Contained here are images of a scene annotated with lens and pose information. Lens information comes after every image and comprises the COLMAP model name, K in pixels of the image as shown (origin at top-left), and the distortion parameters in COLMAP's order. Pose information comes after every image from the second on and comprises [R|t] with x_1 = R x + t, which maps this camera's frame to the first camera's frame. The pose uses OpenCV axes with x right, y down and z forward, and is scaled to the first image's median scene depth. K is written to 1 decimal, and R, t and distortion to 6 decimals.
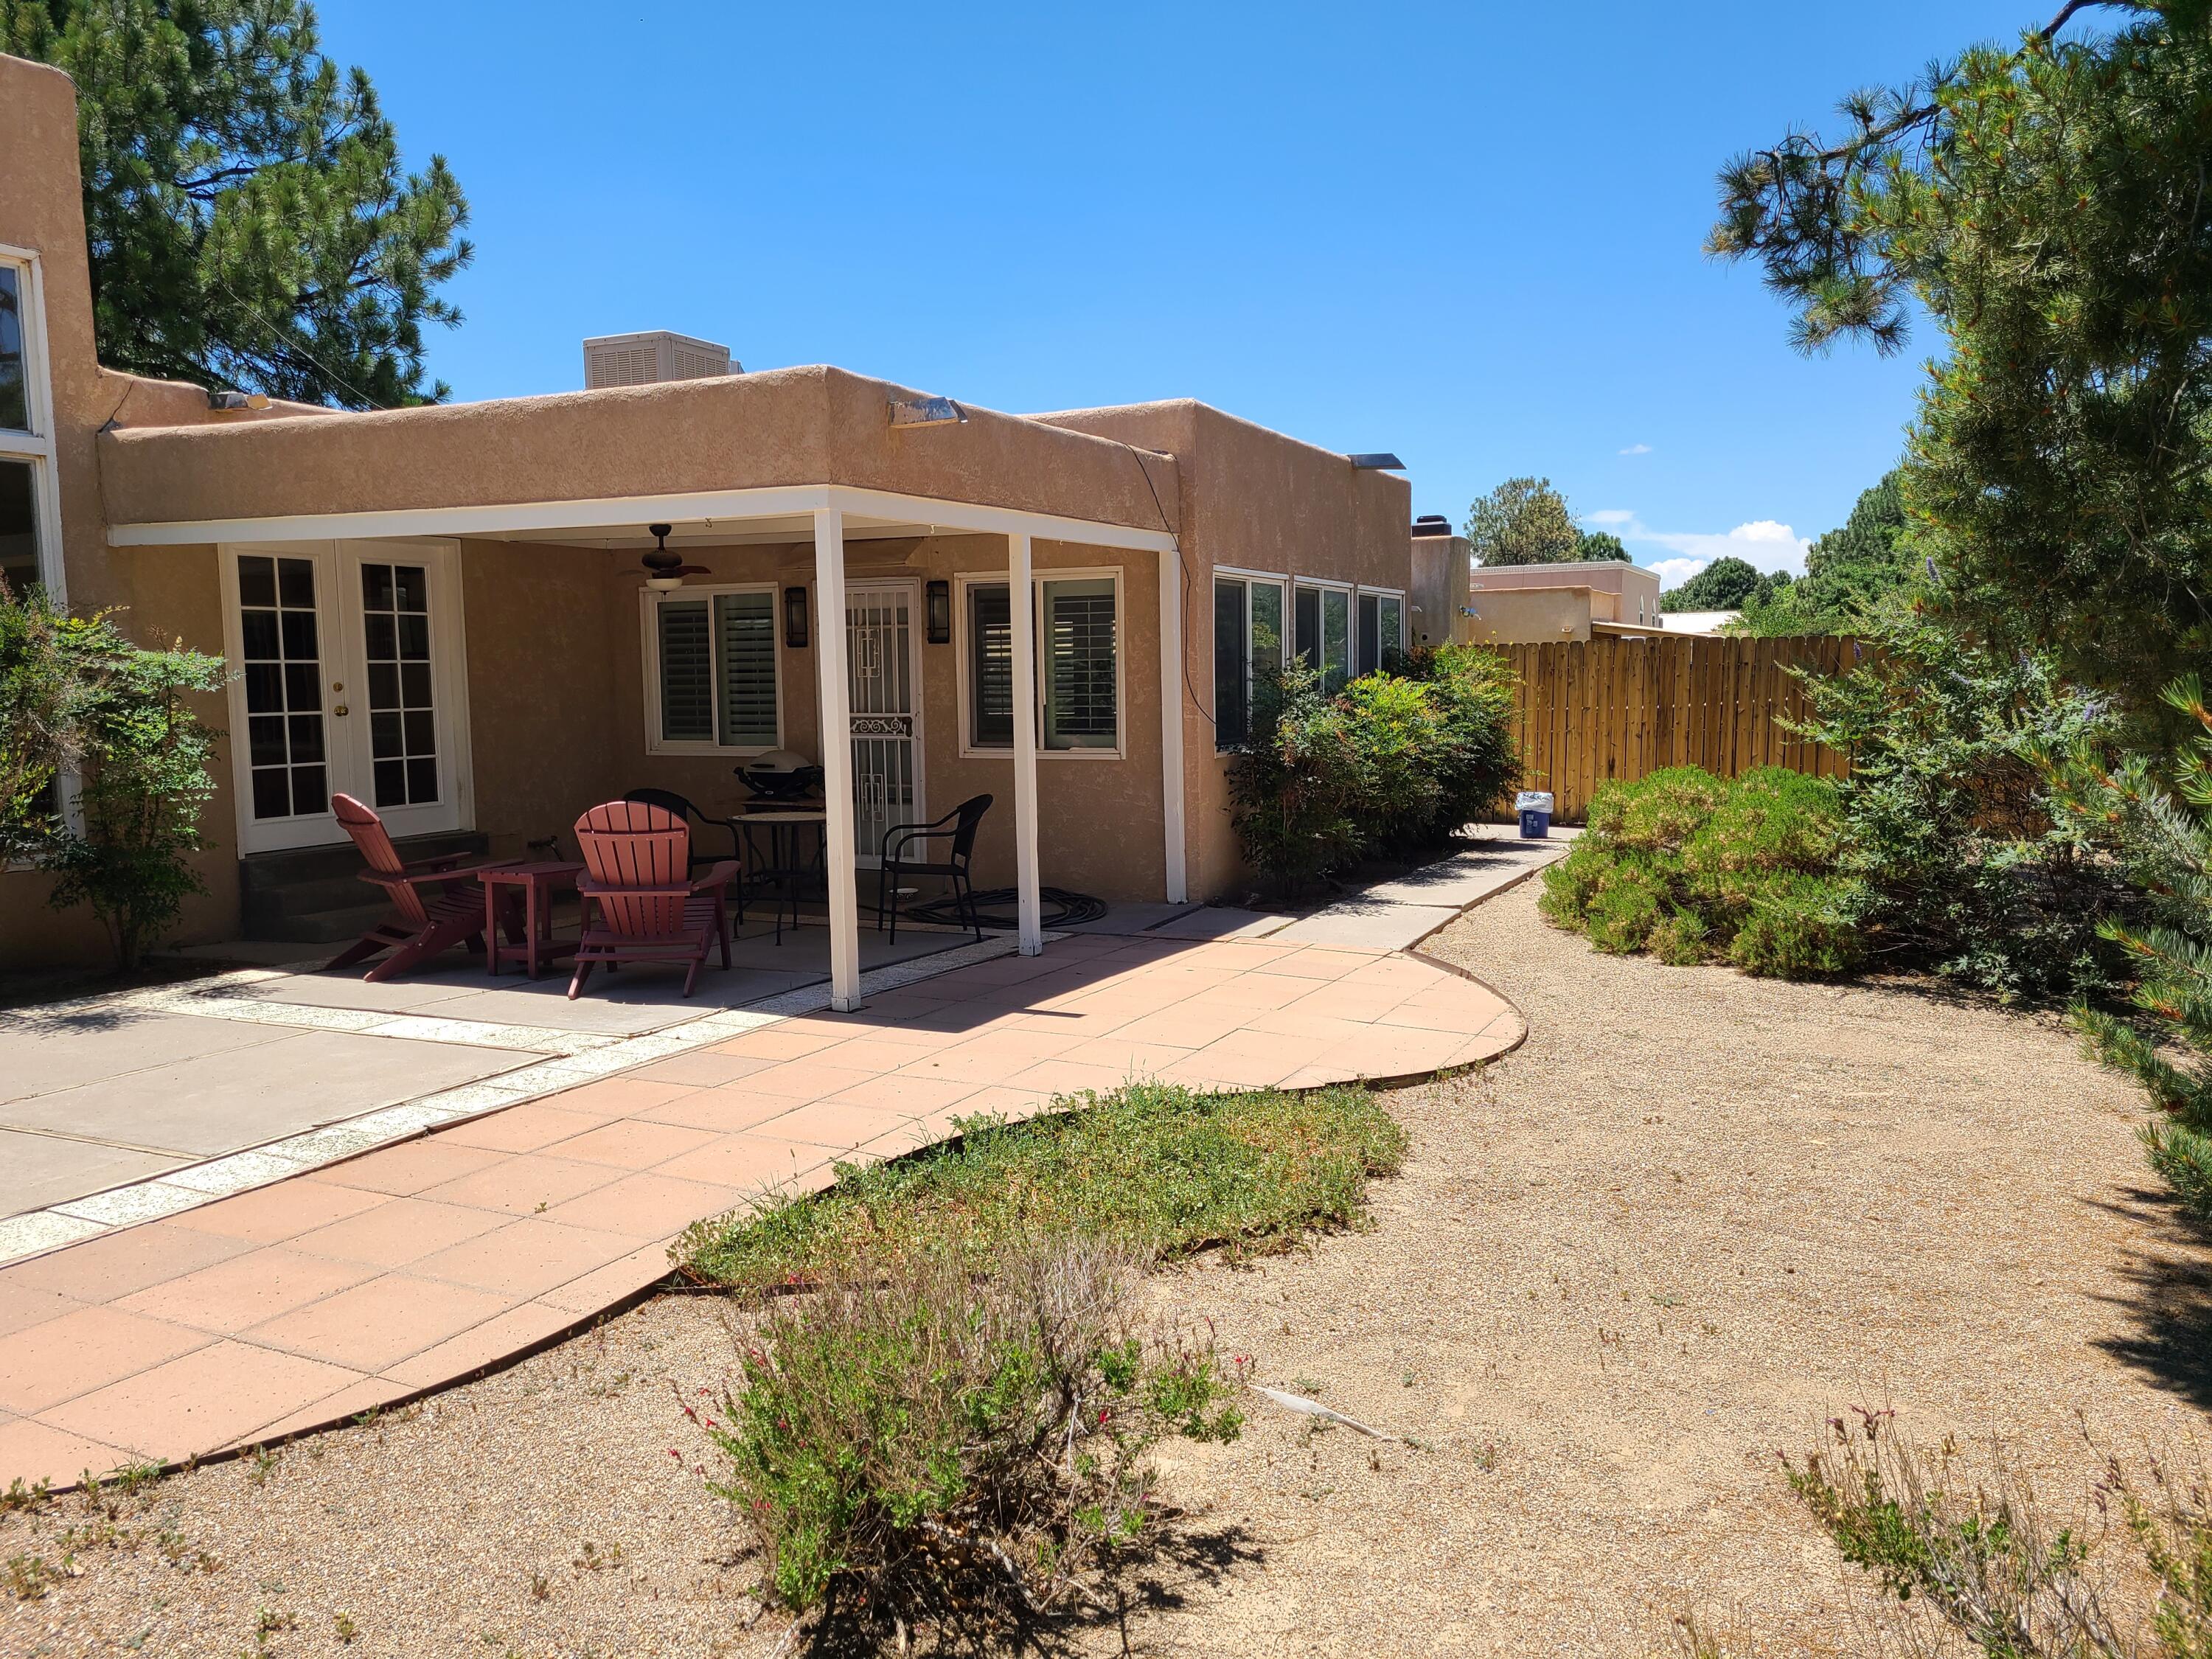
lens RADIAL K [[1656.9, 0, 1089.0], [0, 1656.9, 824.7], [0, 0, 1]] dist [0.063946, -0.050450]
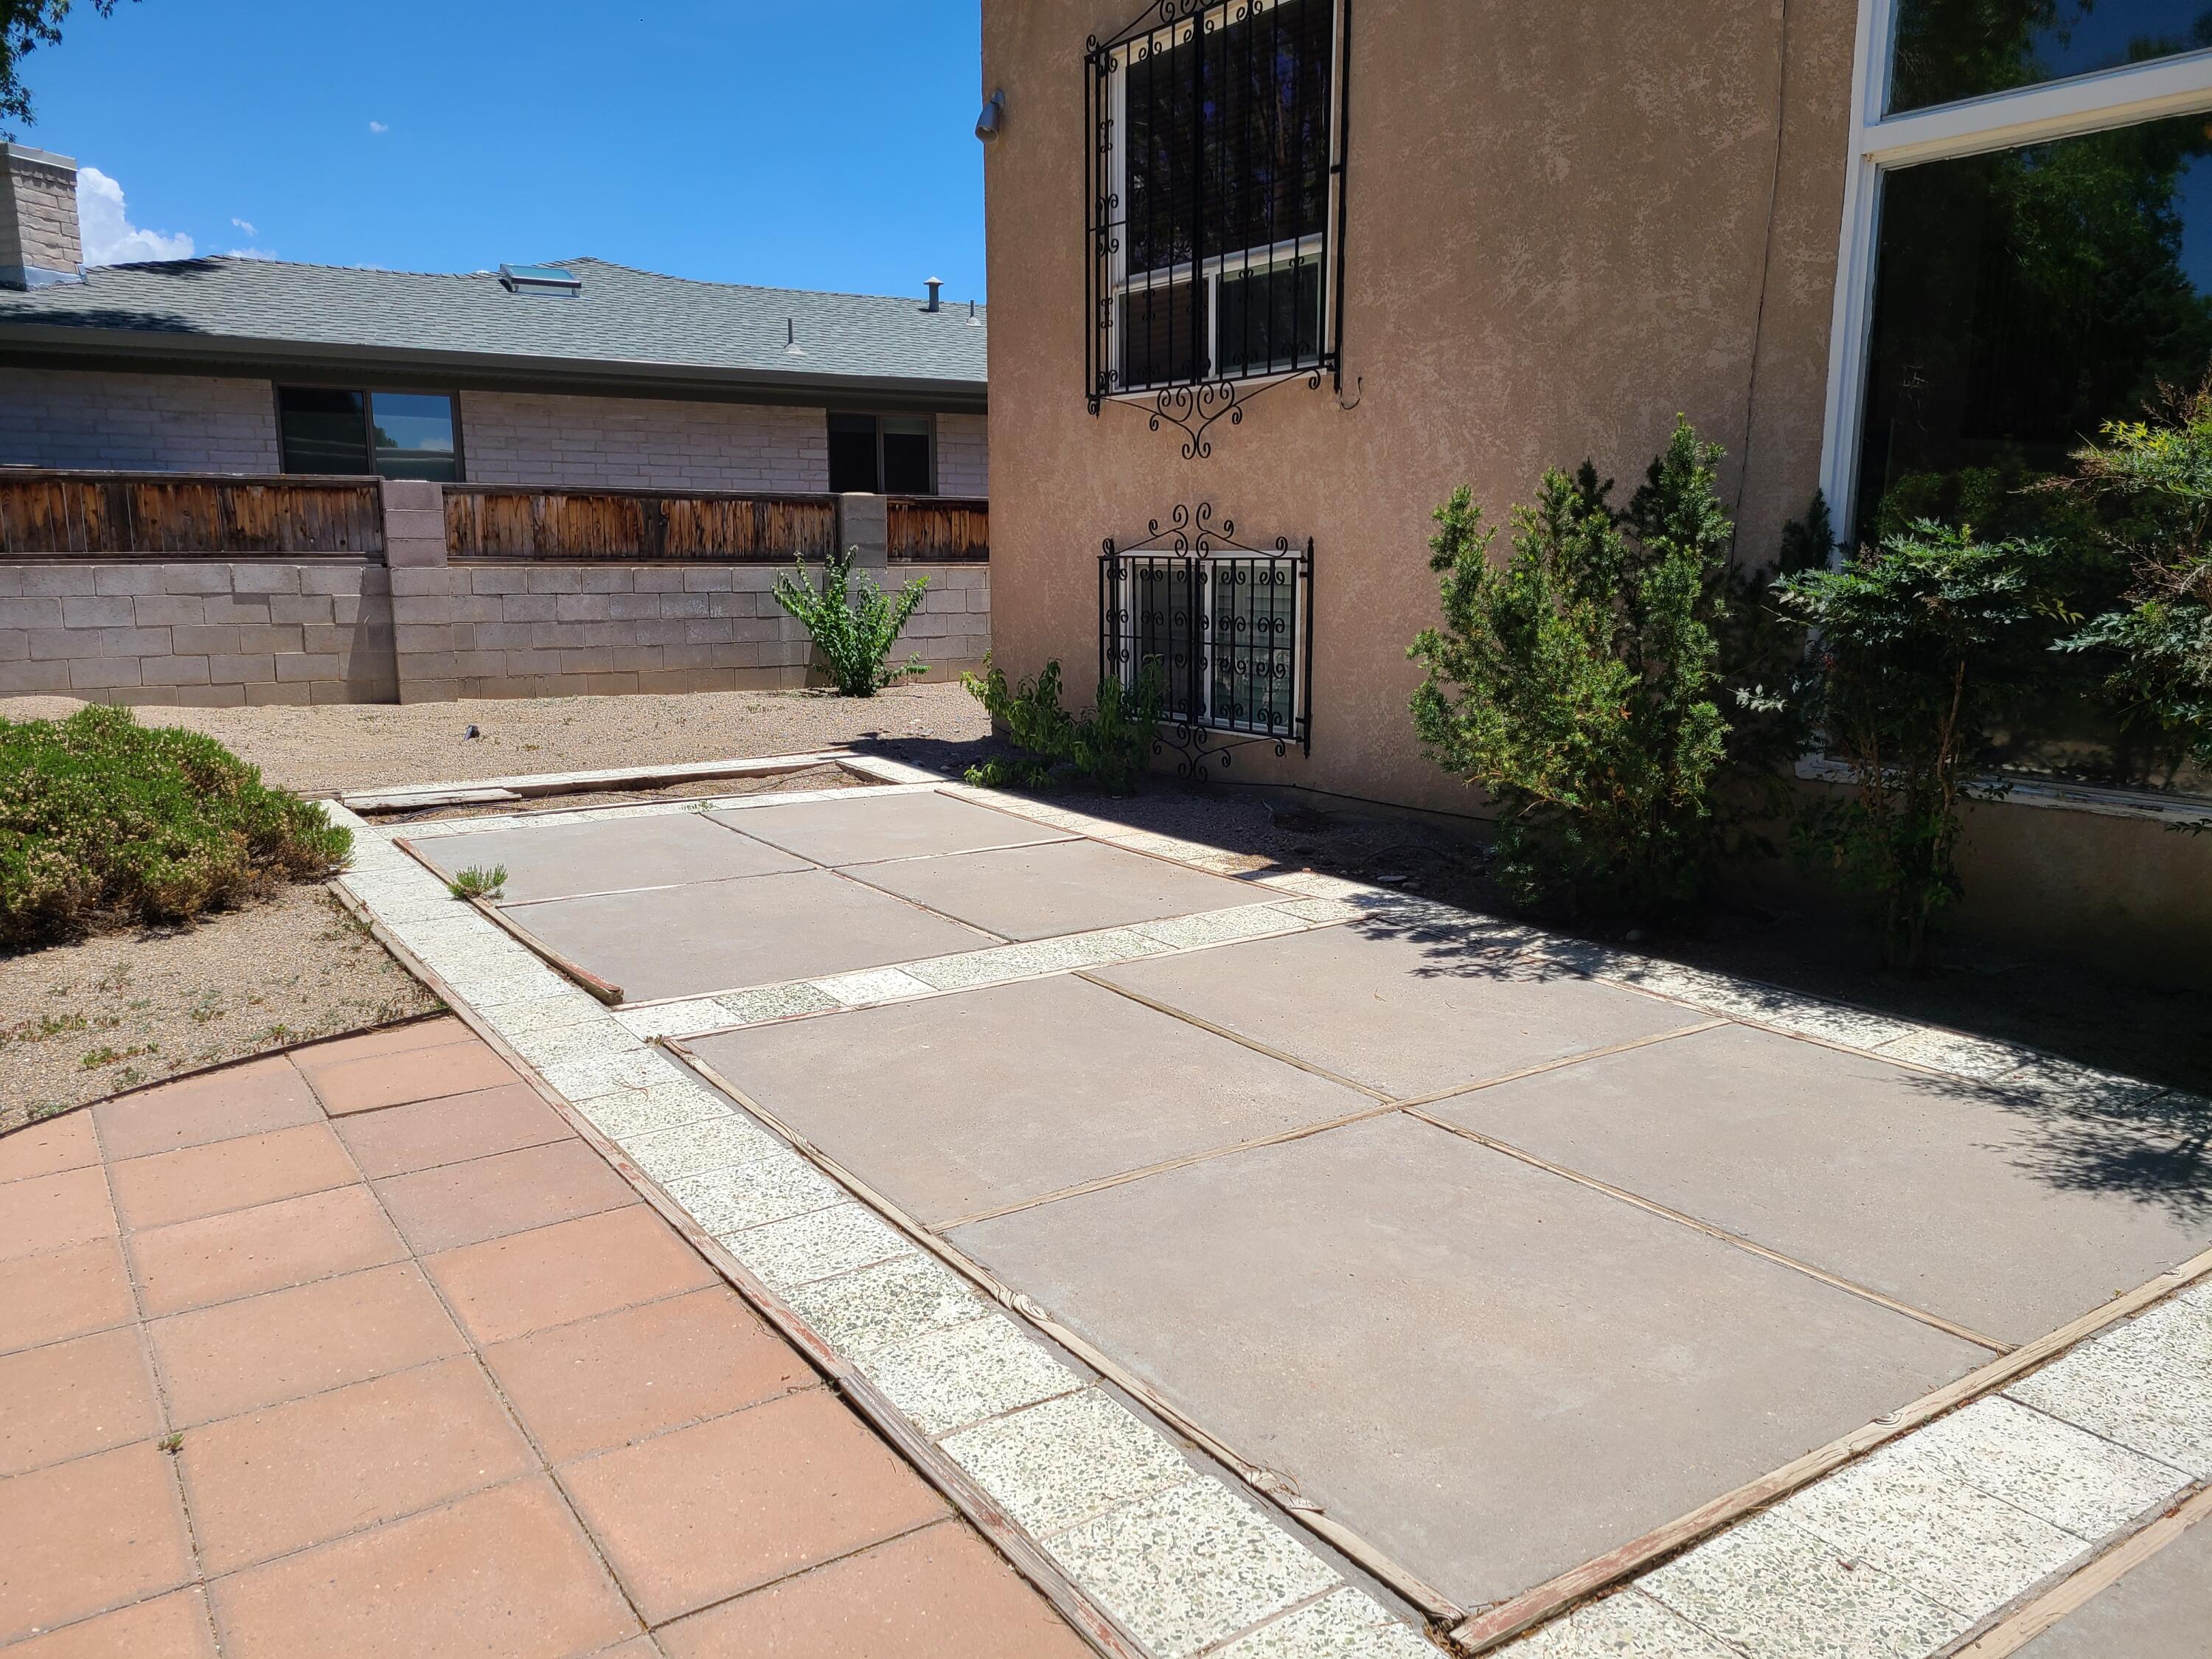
lens RADIAL K [[1656.9, 0, 1116.8], [0, 1656.9, 843.8], [0, 0, 1]] dist [0.063946, -0.050450]
pose [[-0.497944, 0.170126, -0.850358, -0.022275], [-0.073117, 0.968841, 0.236645, -0.060737], [0.864121, 0.180012, -0.469989, 0.778005]]
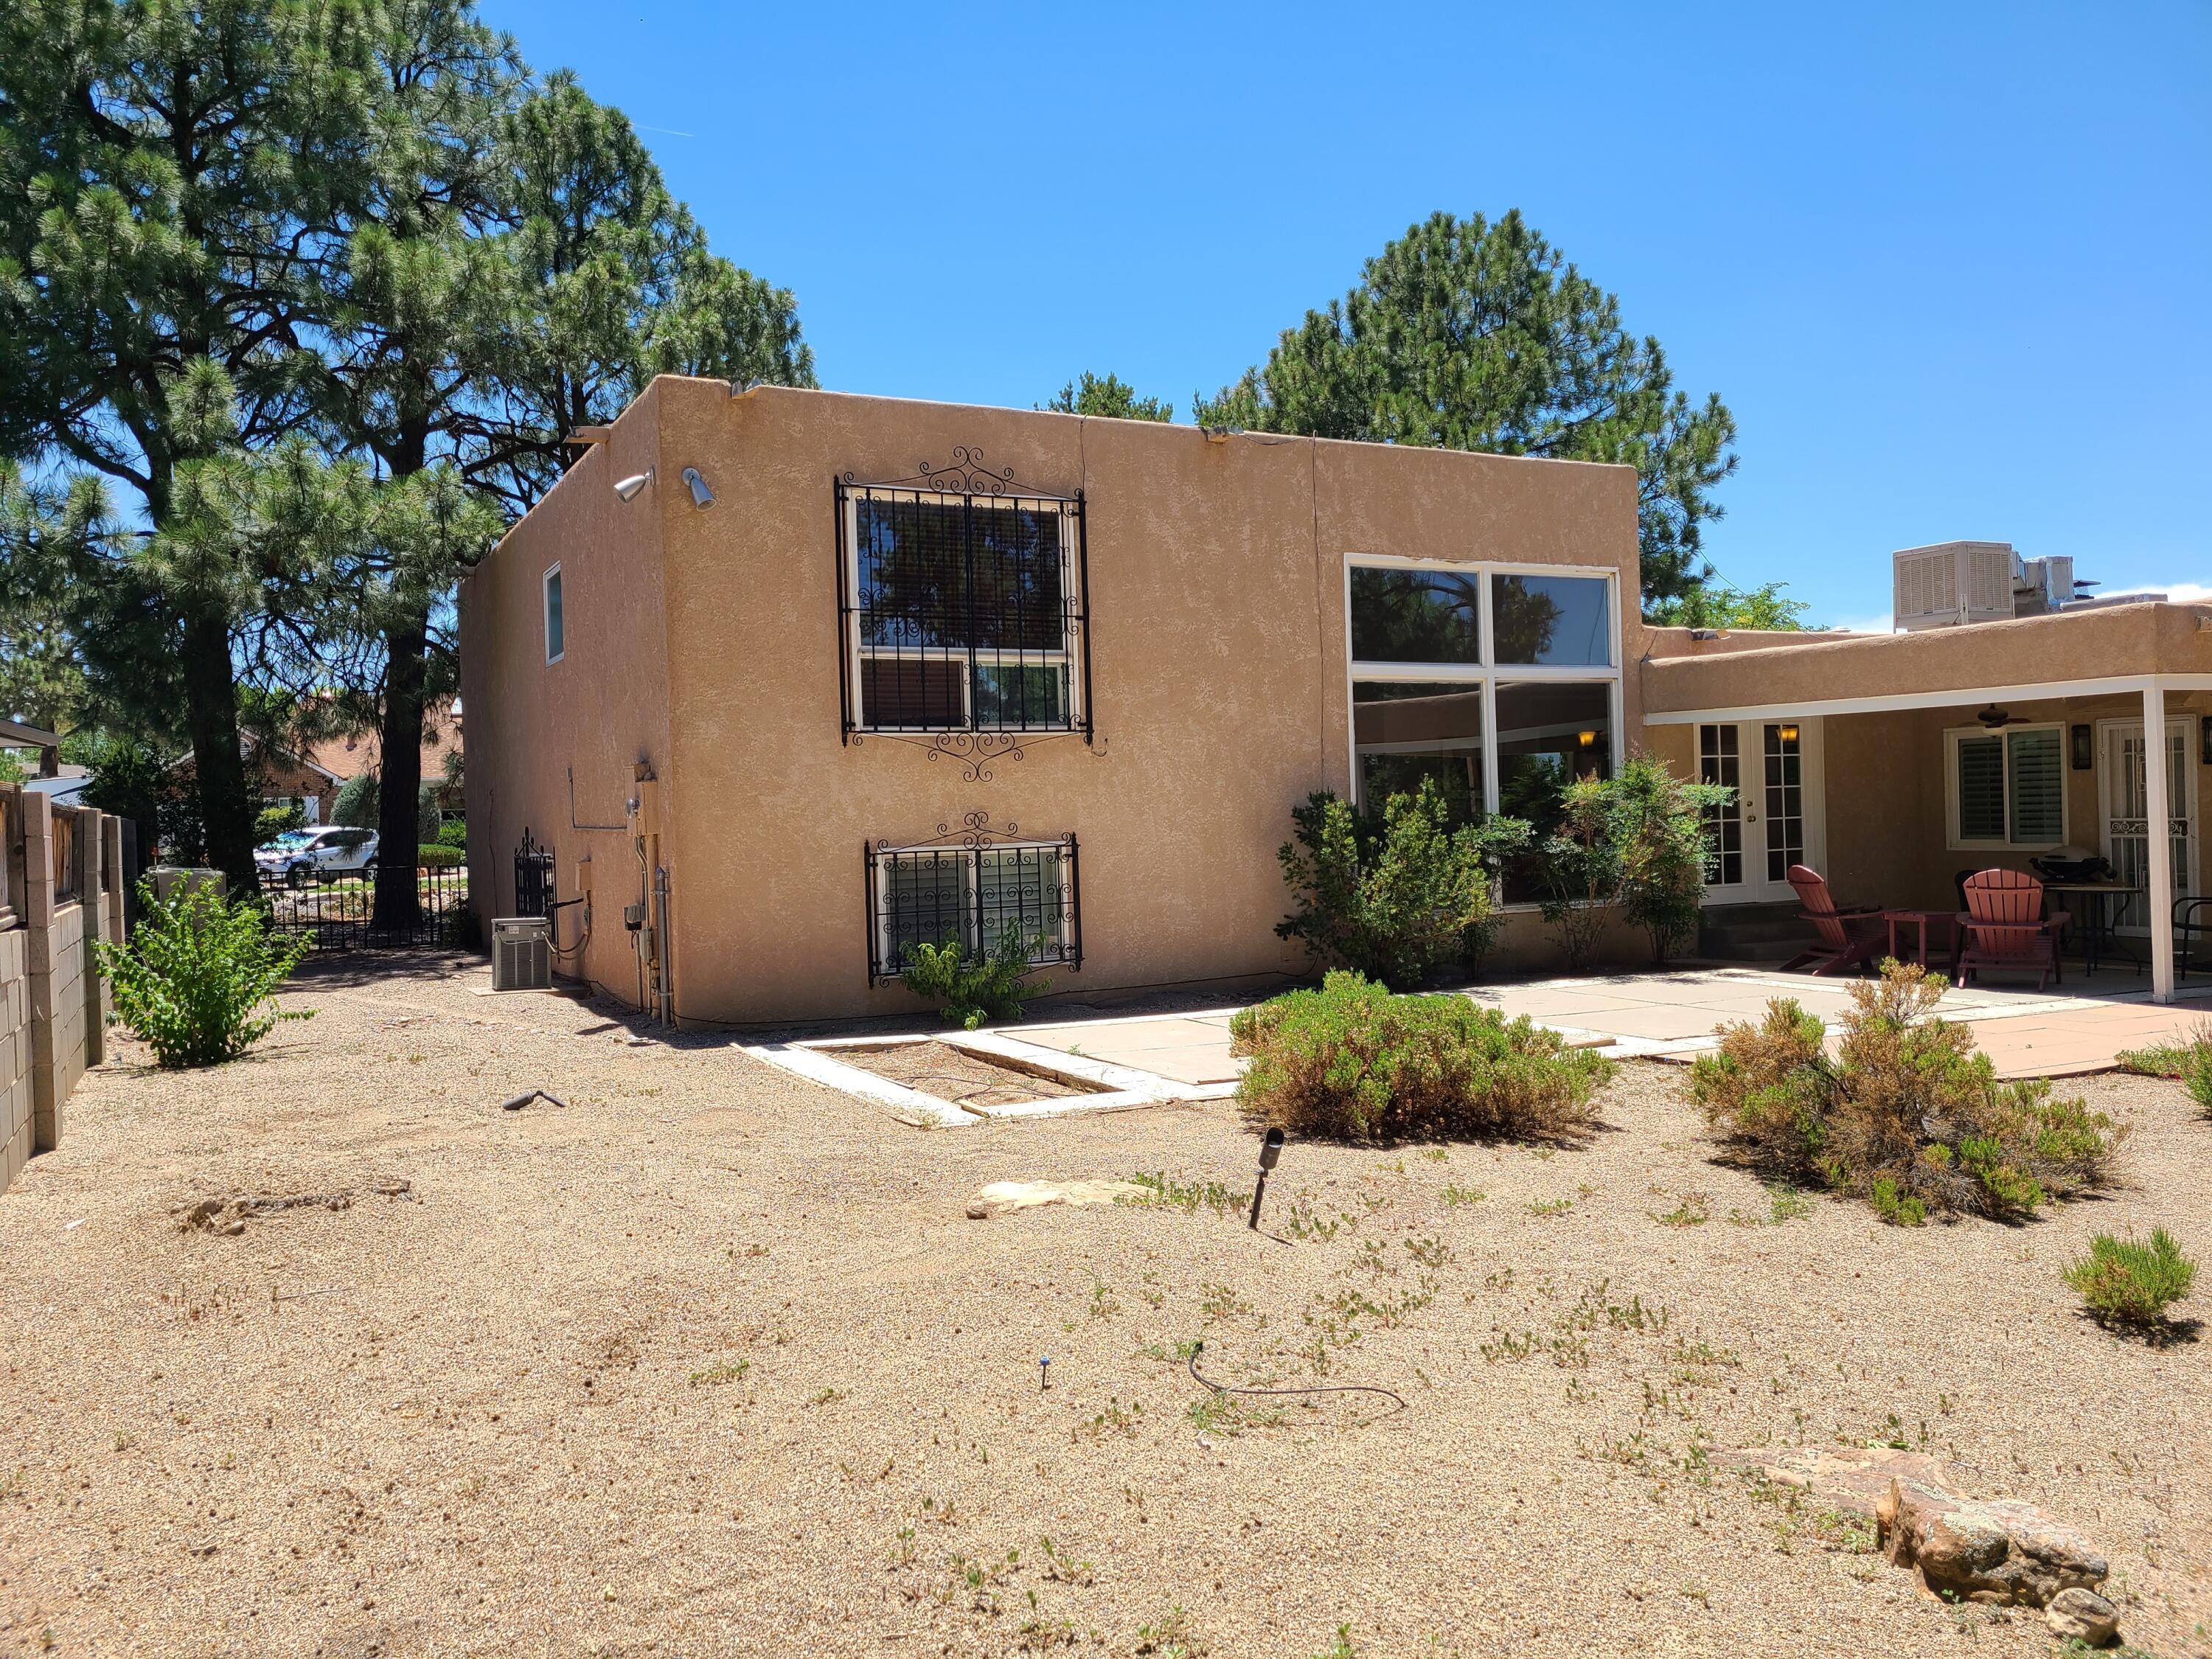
lens RADIAL K [[1656.9, 0, 1084.6], [0, 1656.9, 825.9], [0, 0, 1]] dist [0.063946, -0.050450]
pose [[0.797754, -0.003901, -0.602971, 0.001375], [-0.038132, 0.997651, -0.056904, 0.061474], [0.601776, 0.068388, 0.795731, -0.740919]]
